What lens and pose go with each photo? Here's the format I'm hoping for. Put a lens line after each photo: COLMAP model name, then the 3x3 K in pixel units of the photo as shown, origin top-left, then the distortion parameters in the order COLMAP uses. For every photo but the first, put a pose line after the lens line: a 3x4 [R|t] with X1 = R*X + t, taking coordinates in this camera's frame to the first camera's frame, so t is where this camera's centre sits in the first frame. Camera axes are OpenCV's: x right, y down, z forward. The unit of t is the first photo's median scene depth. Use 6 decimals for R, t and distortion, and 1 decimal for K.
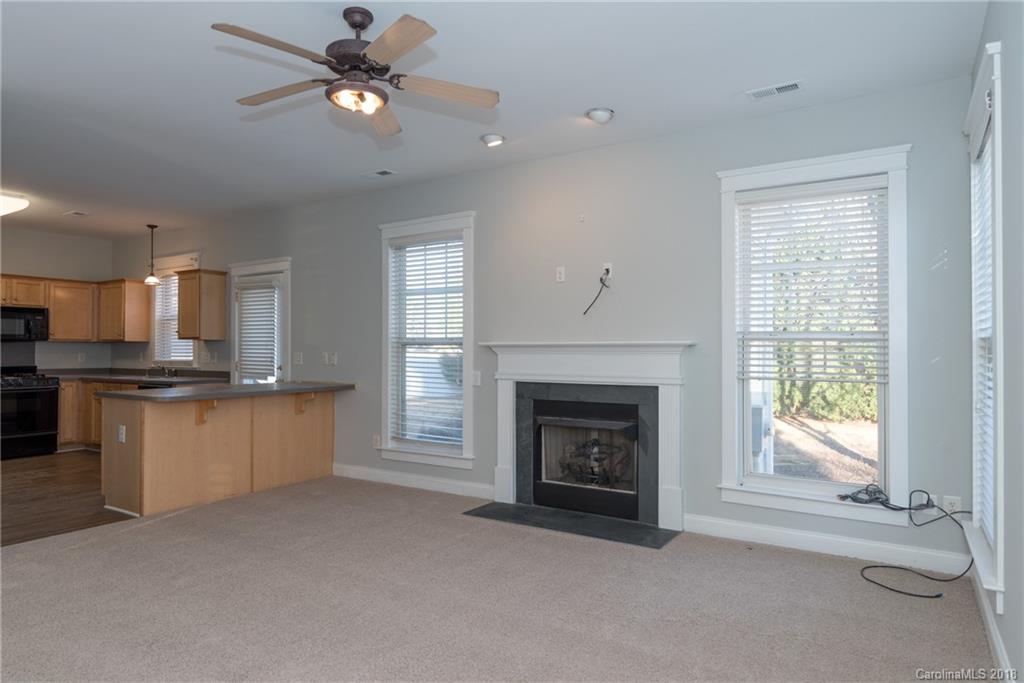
lens RADIAL K [[608.4, 0, 514.3], [0, 608.4, 345.5], [0, 0, 1]] dist [0.000968, -0.000072]
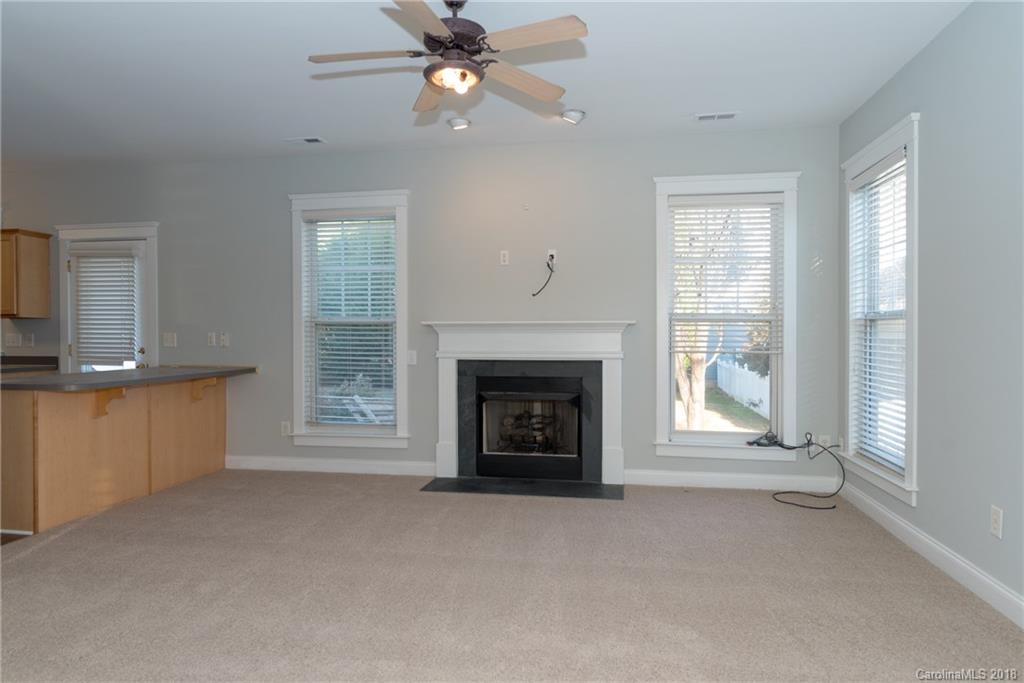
lens RADIAL K [[606.2, 0, 512.0], [0, 606.2, 341.5], [0, 0, 1]] dist [0.000353, 0.001023]
pose [[0.923820, -0.007104, 0.382761, -0.303193], [-0.001025, 0.999778, 0.021030, 0.006580], [-0.382826, -0.019820, 0.923608, 0.013817]]
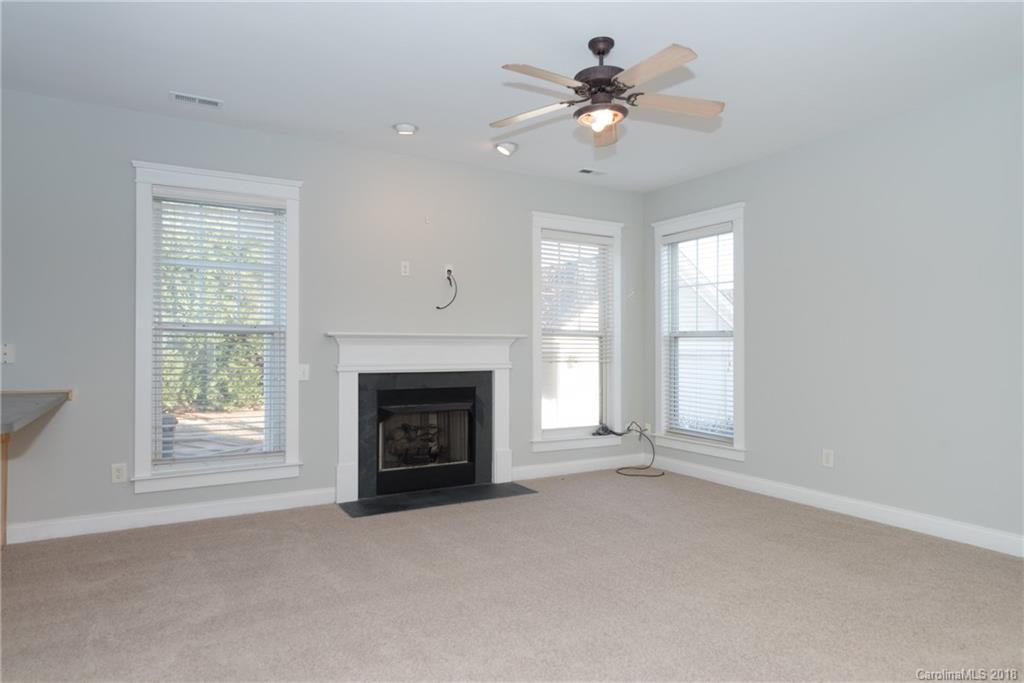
lens RADIAL K [[635.4, 0, 512.0], [0, 635.4, 341.5], [0, 0, 1]] dist [0.000535, 0.000119]
pose [[0.453323, 0.006283, 0.891324, -0.776873], [-0.009953, 0.999948, -0.001987, 0.008289], [-0.891291, -0.007971, 0.453363, 0.323501]]
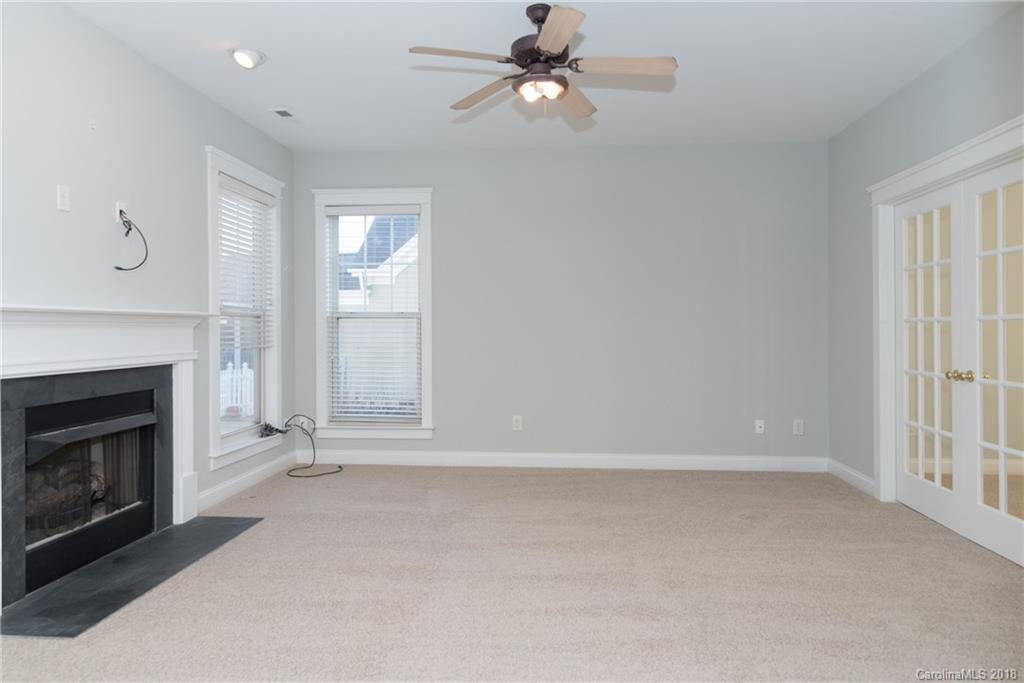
lens RADIAL K [[632.0, 0, 546.3], [0, 632.0, 328.4], [0, 0, 1]] dist [0.002216, 0.000041]
pose [[-0.506587, -0.001625, 0.862188, -0.694653], [-0.008012, 0.999964, -0.002823, 0.012898], [-0.862152, -0.008338, -0.506581, 0.859331]]
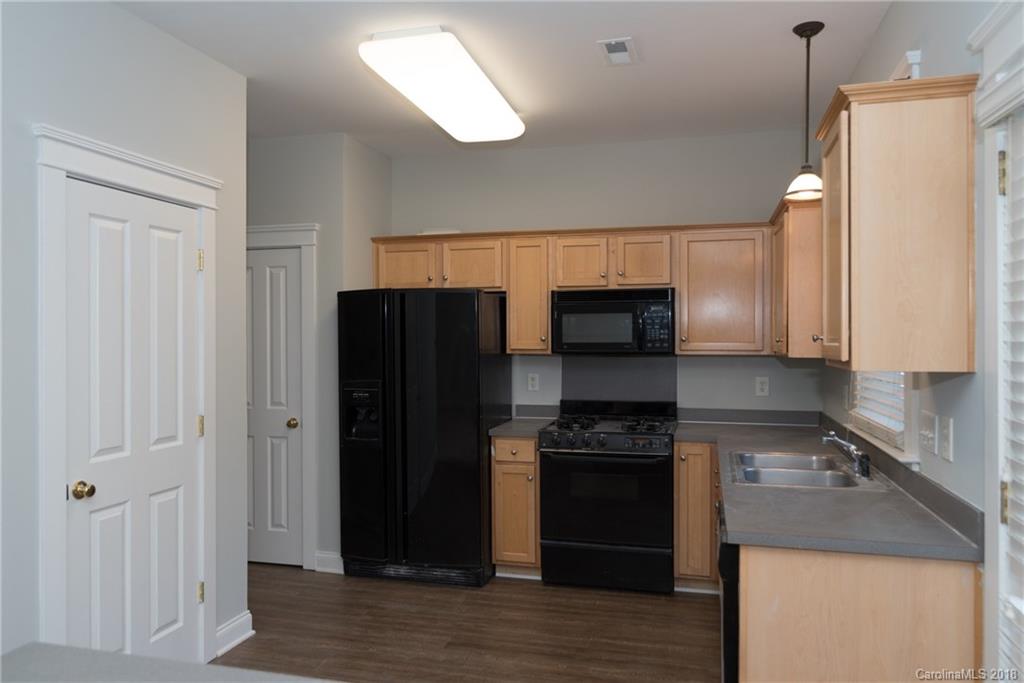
lens RADIAL K [[728.1, 0, 512.0], [0, 728.1, 341.5], [0, 0, 1]] dist [-0.004079, -0.001236]
pose [[0.290220, 0.002374, -0.956957, -0.370830], [0.010687, 0.999927, 0.005721, -0.034561], [0.956900, -0.011887, 0.290173, 1.068518]]
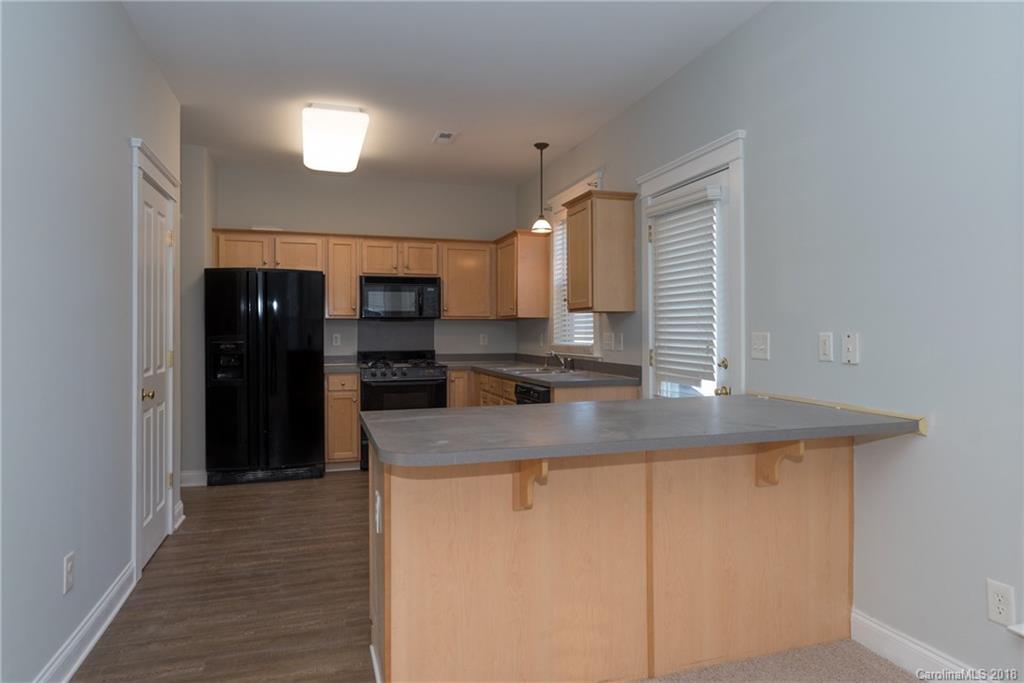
lens RADIAL K [[635.8, 0, 527.1], [0, 635.8, 331.6], [0, 0, 1]] dist [0.003433, -0.000640]
pose [[0.770177, -0.004102, -0.637817, -0.237559], [0.009735, 0.999938, 0.005324, 0.008594], [0.637756, -0.010309, 0.770170, 0.664431]]
